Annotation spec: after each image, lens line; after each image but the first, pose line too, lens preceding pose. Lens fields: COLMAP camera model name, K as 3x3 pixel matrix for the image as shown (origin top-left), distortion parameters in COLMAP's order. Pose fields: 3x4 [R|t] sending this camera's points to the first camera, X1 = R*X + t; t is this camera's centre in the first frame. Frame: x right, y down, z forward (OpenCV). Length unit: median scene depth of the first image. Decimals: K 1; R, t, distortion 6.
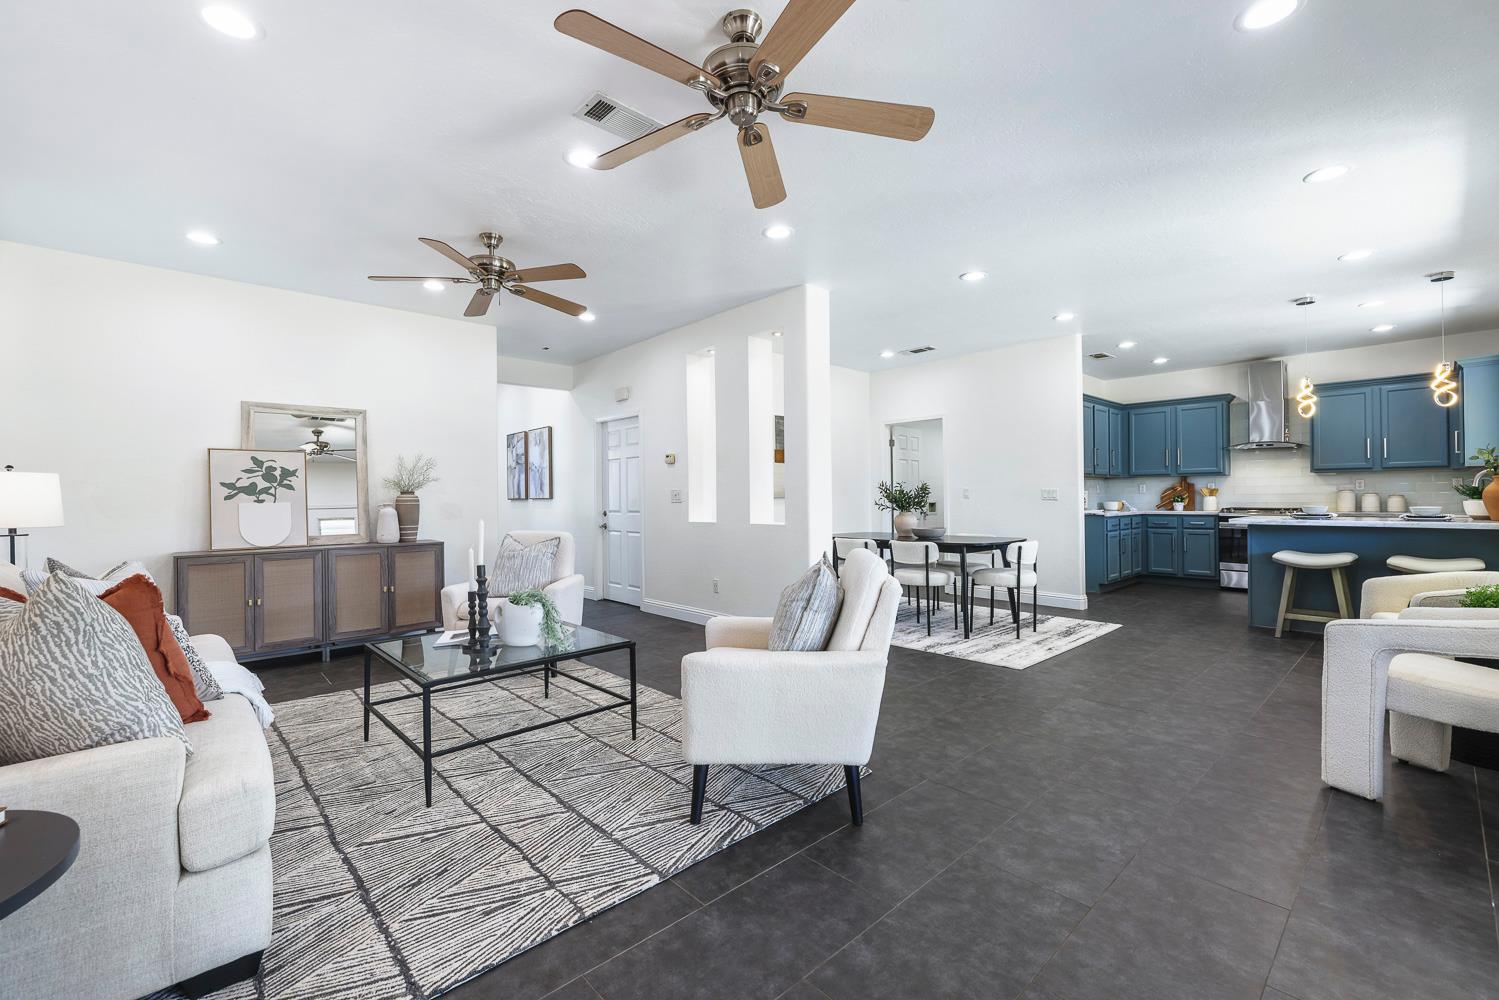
lens RADIAL K [[628.7, 0, 751.9], [0, 628.7, 495.8], [0, 0, 1]] dist [-0.000934, 0.001267]
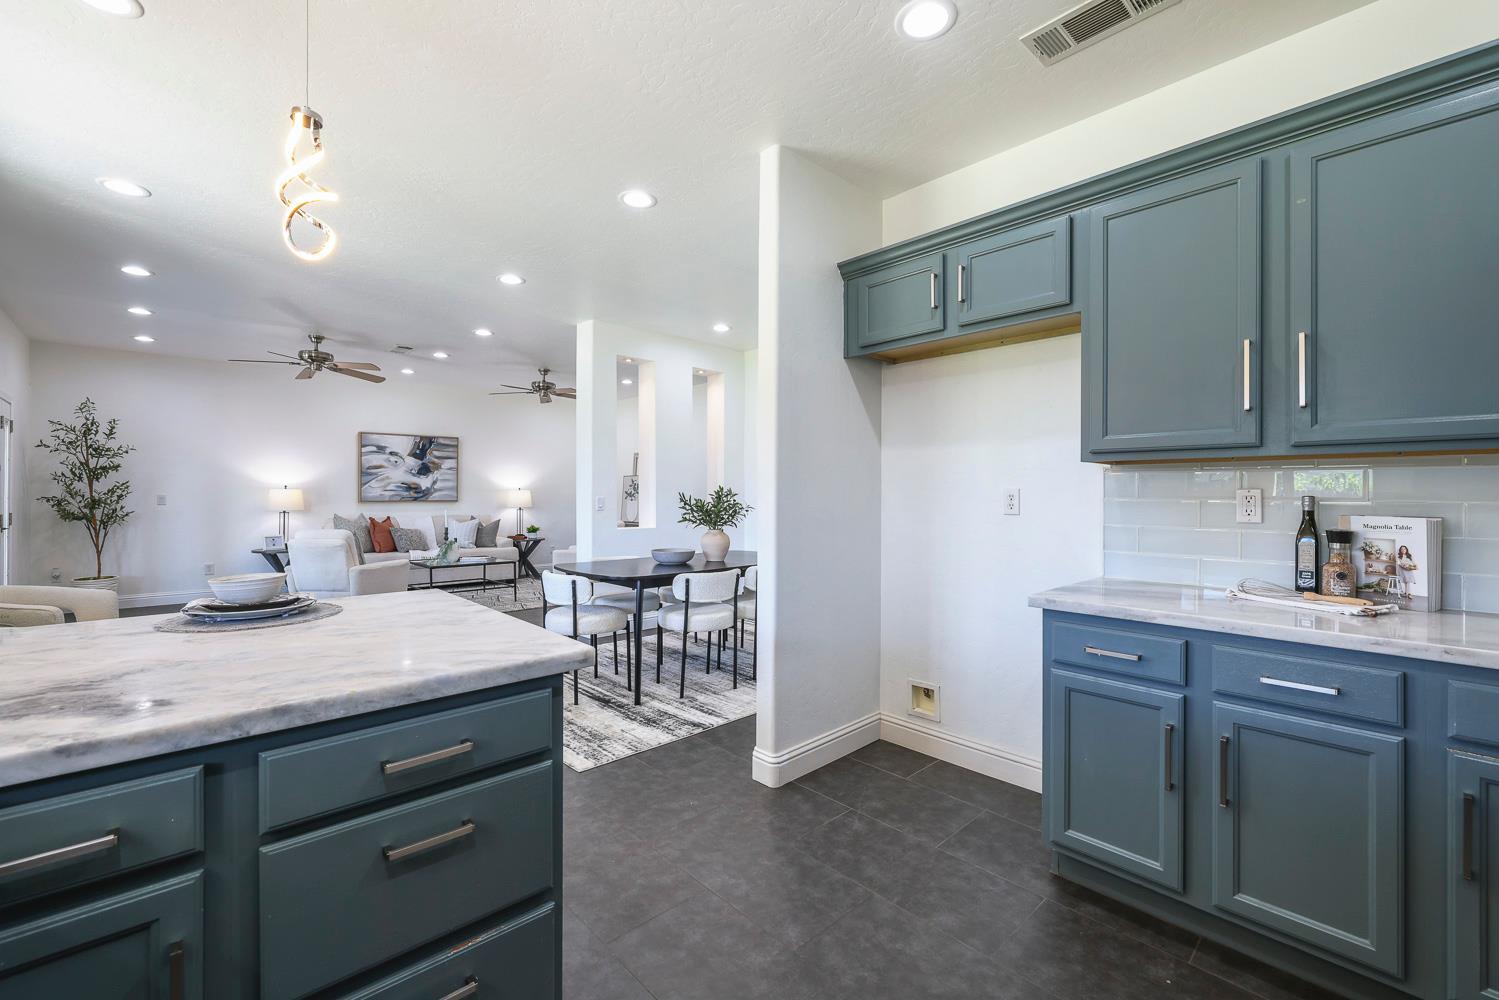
lens RADIAL K [[628.7, 0, 750.3], [0, 628.7, 497.0], [0, 0, 1]] dist [-0.000934, 0.001267]
pose [[0.015252, 0.015789, -0.999759, 1.132346], [-0.000344, 0.999875, 0.015785, -0.028767], [0.999884, 0.000103, 0.015255, 1.154077]]
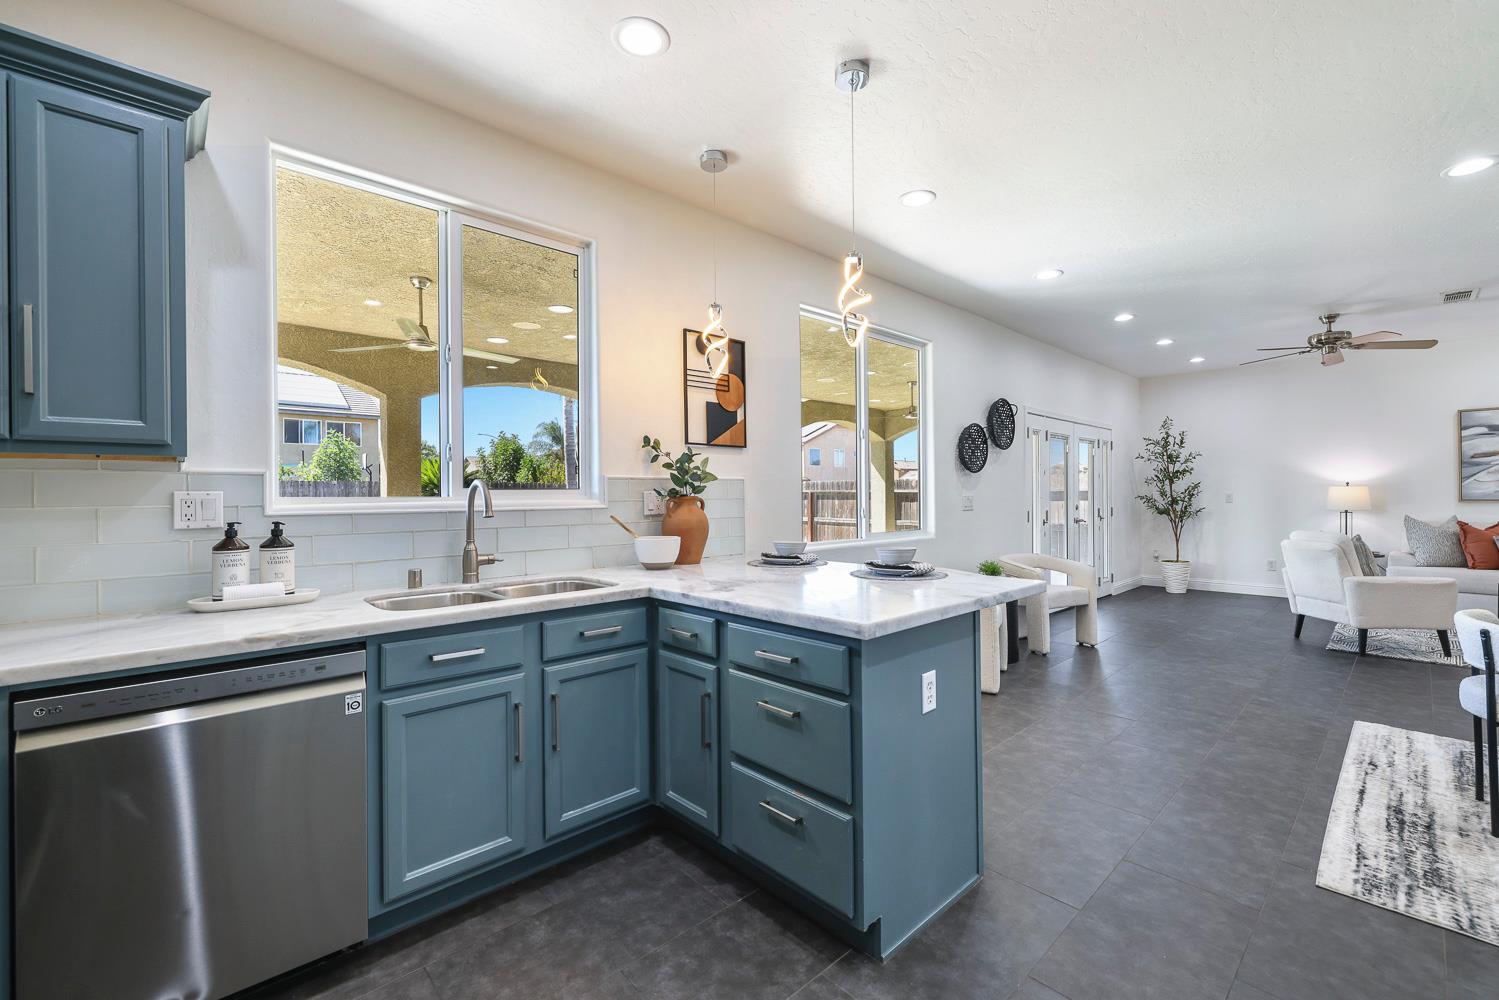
lens RADIAL K [[628.7, 0, 751.6], [0, 628.7, 495.6], [0, 0, 1]] dist [-0.000934, 0.001267]
pose [[-0.999701, 0.020261, -0.013679, 0.936183], [0.020311, 0.999788, -0.003504, -0.024992], [0.013605, -0.003781, -0.999900, 1.392282]]
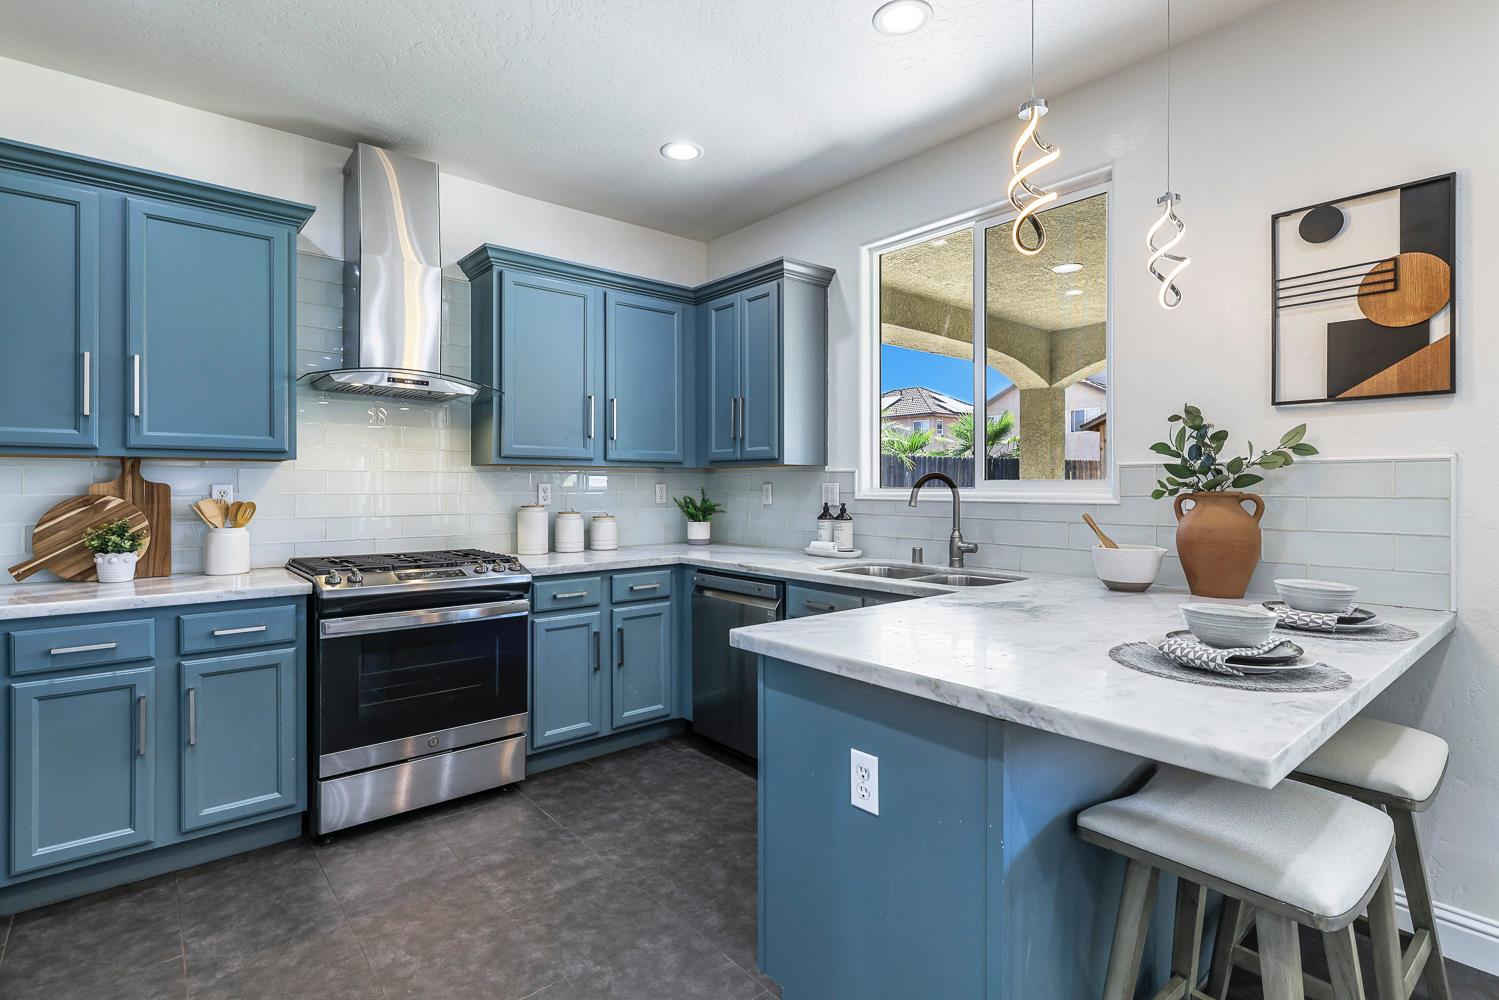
lens RADIAL K [[730.7, 0, 750.7], [0, 730.7, 489.4], [0, 0, 1]] dist [0.000169, 0.000087]
pose [[0.031773, 0.004654, 0.999484, 0.559132], [-0.003907, 0.999982, -0.004532, -0.025614], [-0.999487, -0.003761, 0.031790, 1.083315]]
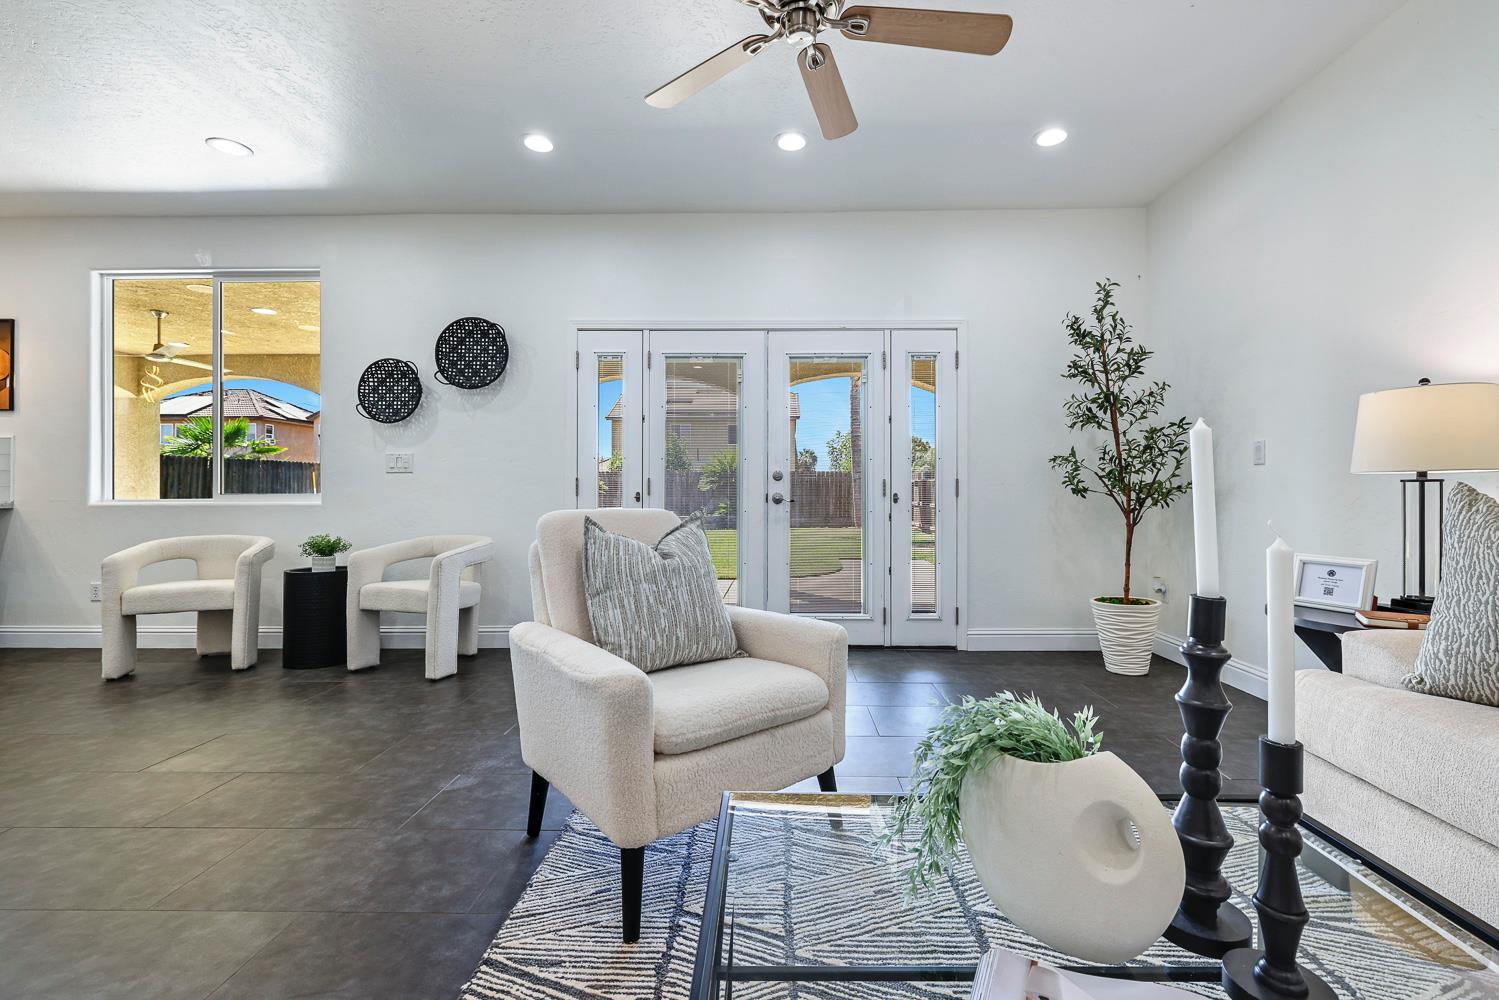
lens RADIAL K [[628.7, 0, 768.6], [0, 628.7, 489.2], [0, 0, 1]] dist [-0.000934, 0.001267]
pose [[-0.727970, 0.015959, 0.685423, -0.241590], [0.007423, 0.999854, -0.015397, 0.034645], [-0.685568, -0.006121, -0.727982, 0.667026]]
